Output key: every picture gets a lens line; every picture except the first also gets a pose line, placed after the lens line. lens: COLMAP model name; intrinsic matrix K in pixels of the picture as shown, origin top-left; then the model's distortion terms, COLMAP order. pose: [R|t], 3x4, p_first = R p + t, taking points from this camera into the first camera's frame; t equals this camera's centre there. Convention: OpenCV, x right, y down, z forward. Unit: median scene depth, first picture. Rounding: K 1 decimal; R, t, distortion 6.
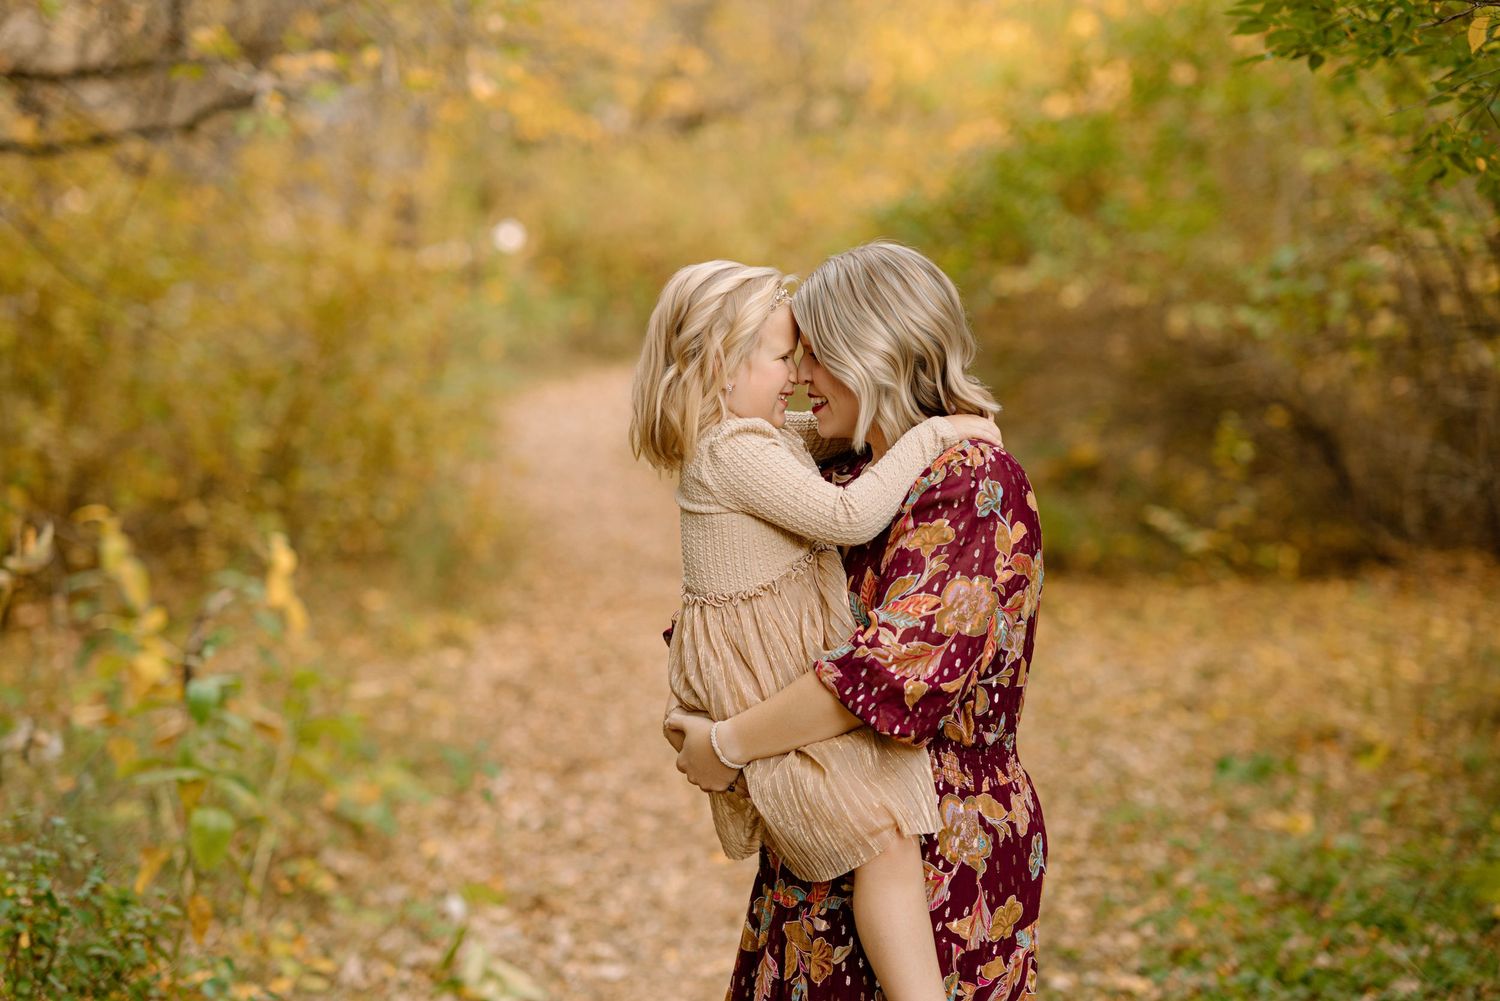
lens RADIAL K [[3554.1, 0, 747.4], [0, 3554.1, 499.5], [0, 0, 1]] dist [0.594490, -5.268765]
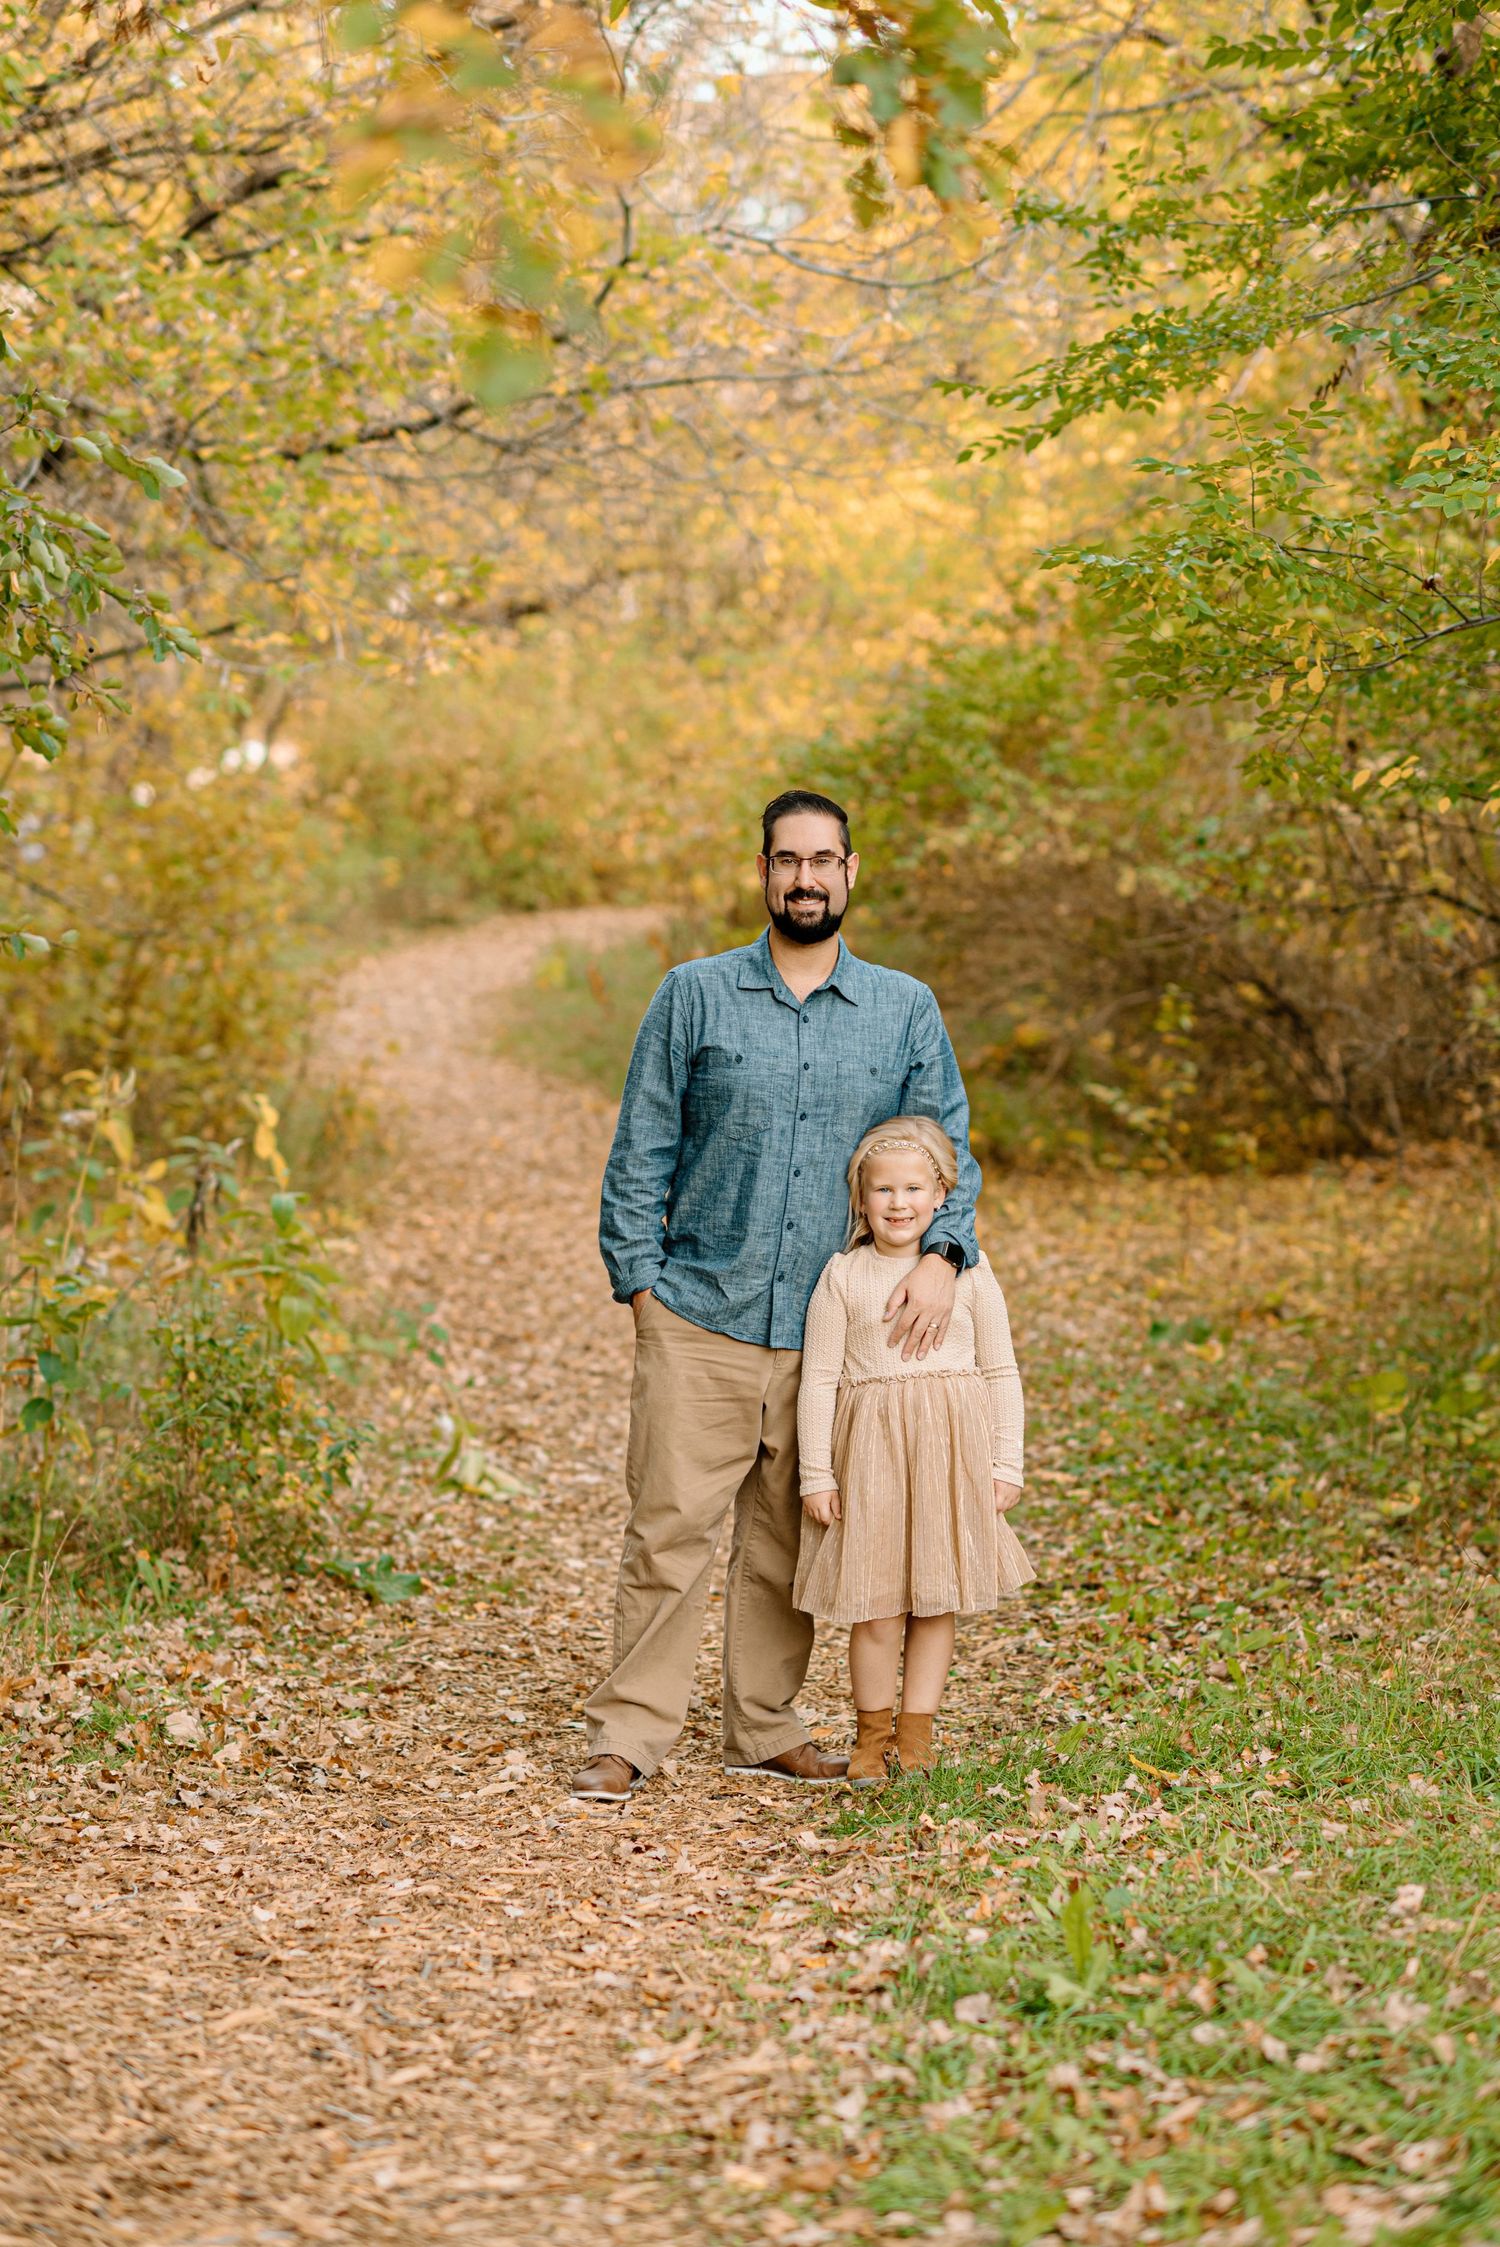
lens RADIAL K [[5456.2, 0, 754.1], [0, 5456.2, 1131.2], [0, 0, 1]] dist [0.522913, -4.608433]
pose [[0.999220, -0.004437, 0.039237, -0.042625], [0.004501, 0.999989, -0.001556, 0.021643], [-0.039229, 0.001732, 0.999229, -0.558426]]
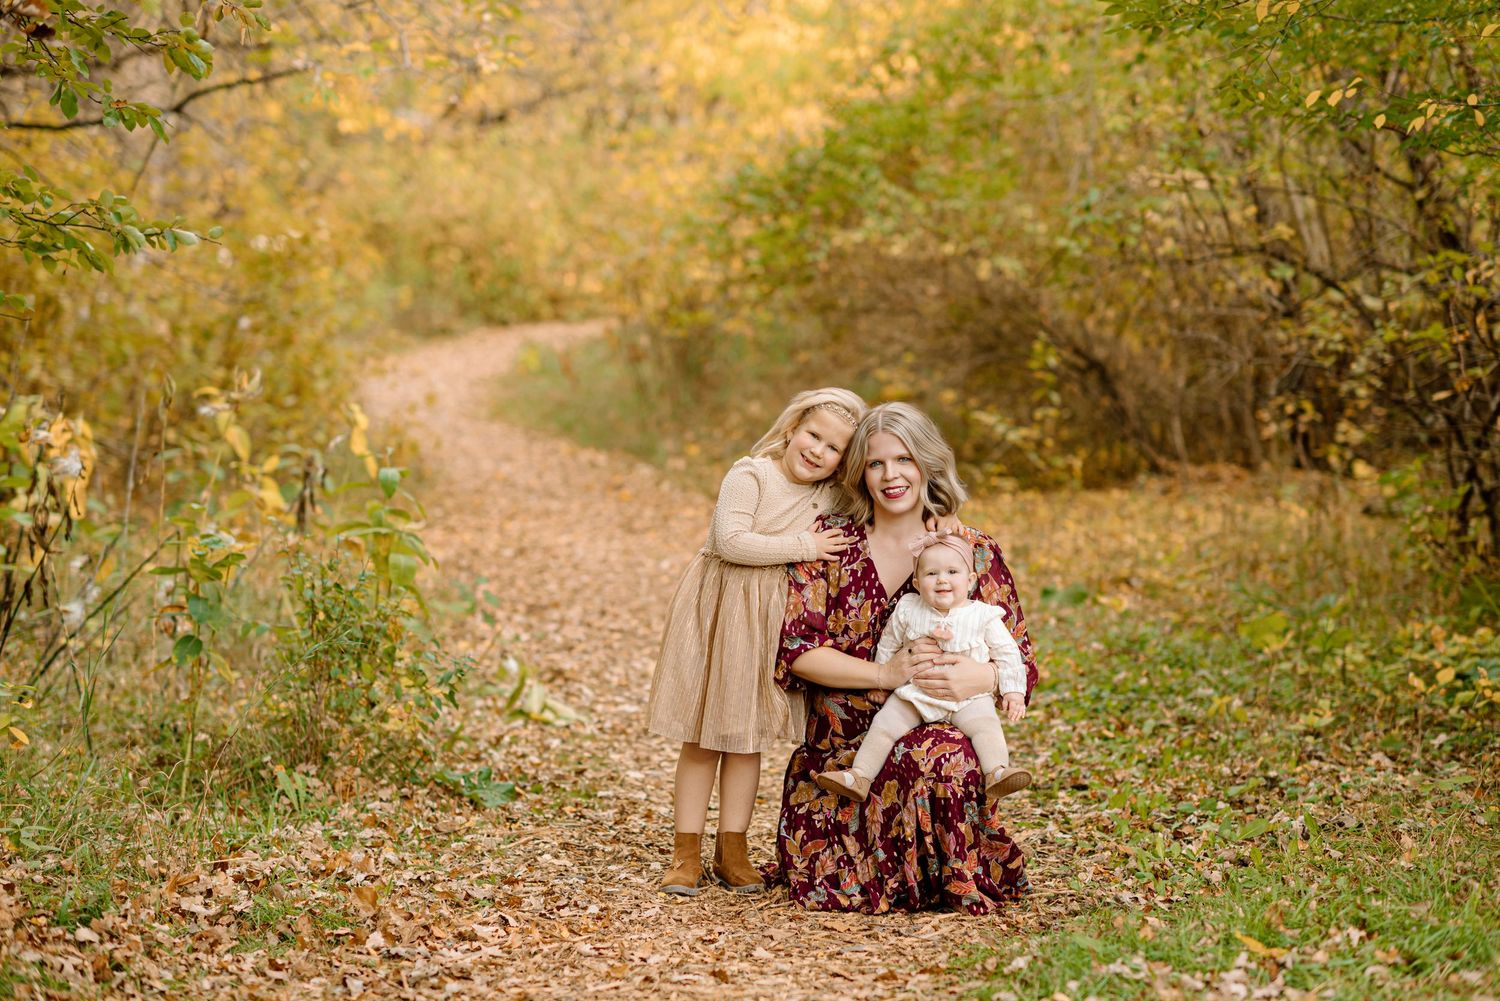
lens RADIAL K [[3602.0, 0, 757.9], [0, 3602.0, 502.2], [0, 0, 1]] dist [0.493910, -4.163996]
pose [[0.996853, -0.013401, 0.078133, -0.076968], [0.013678, 0.999902, -0.003015, 0.046450], [-0.078085, 0.004074, 0.996938, -0.304226]]
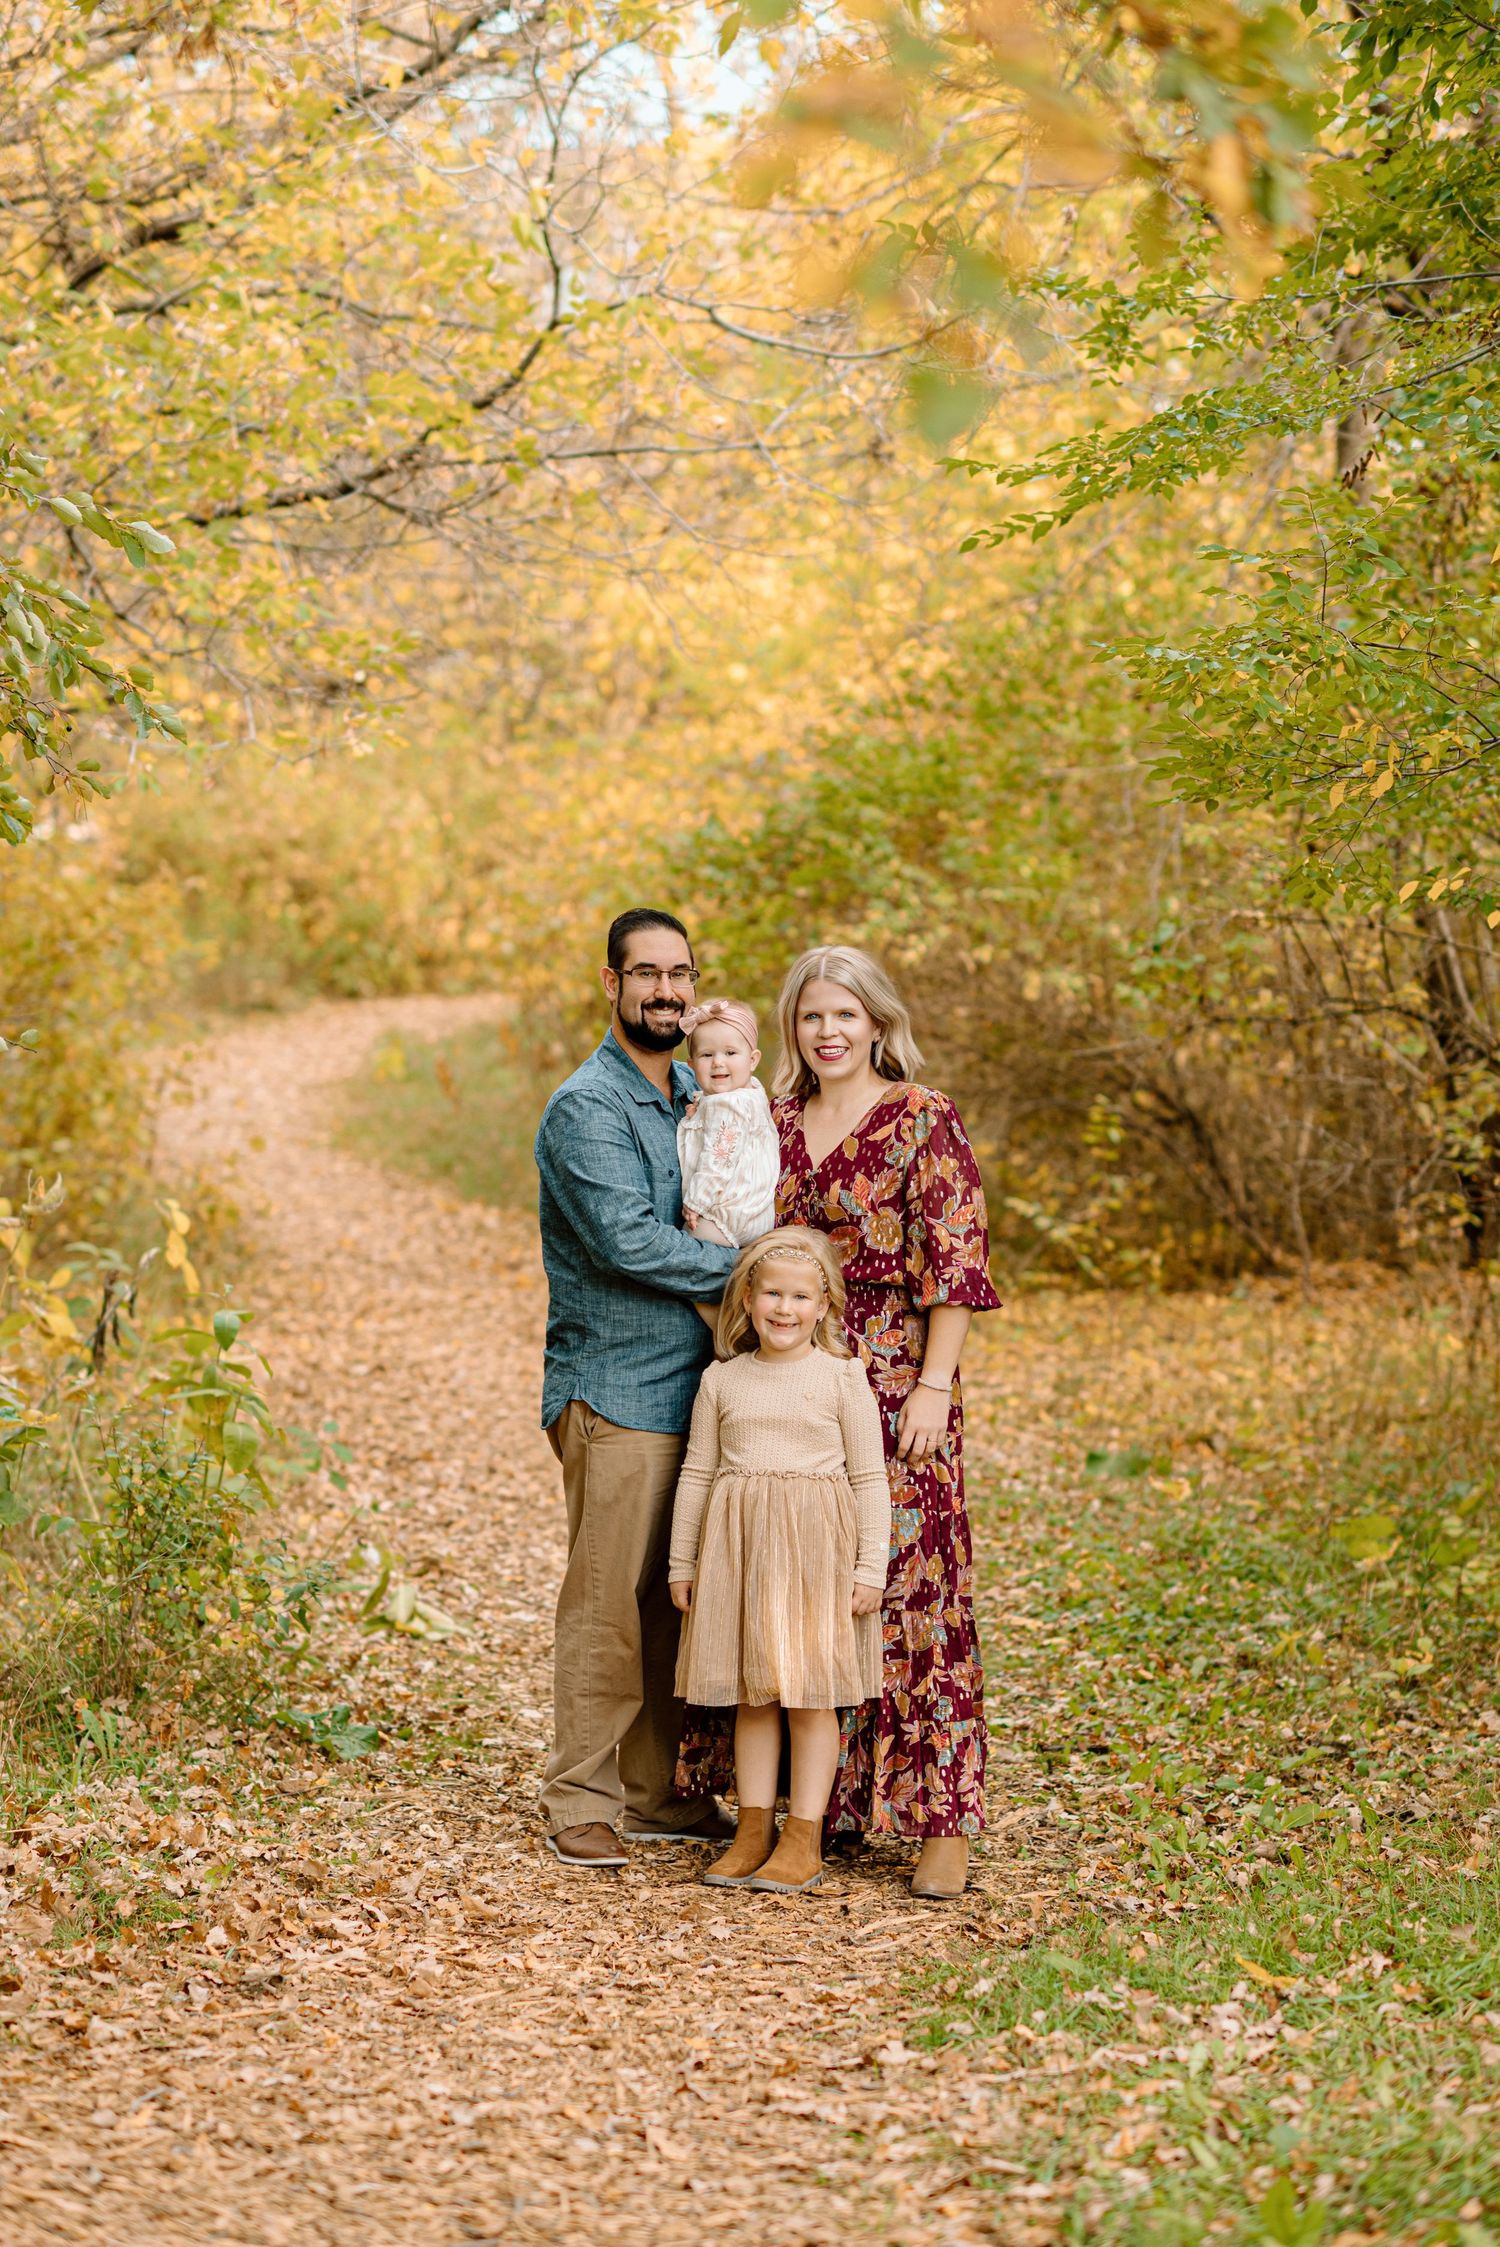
lens RADIAL K [[5544.0, 0, 742.6], [0, 5544.0, 1128.4], [0, 0, 1]] dist [0.536816, -4.616778]
pose [[0.996589, 0.014097, 0.081318, -0.087146], [-0.012635, 0.999750, -0.018463, 0.015426], [-0.081558, 0.017372, 0.996517, -0.494262]]
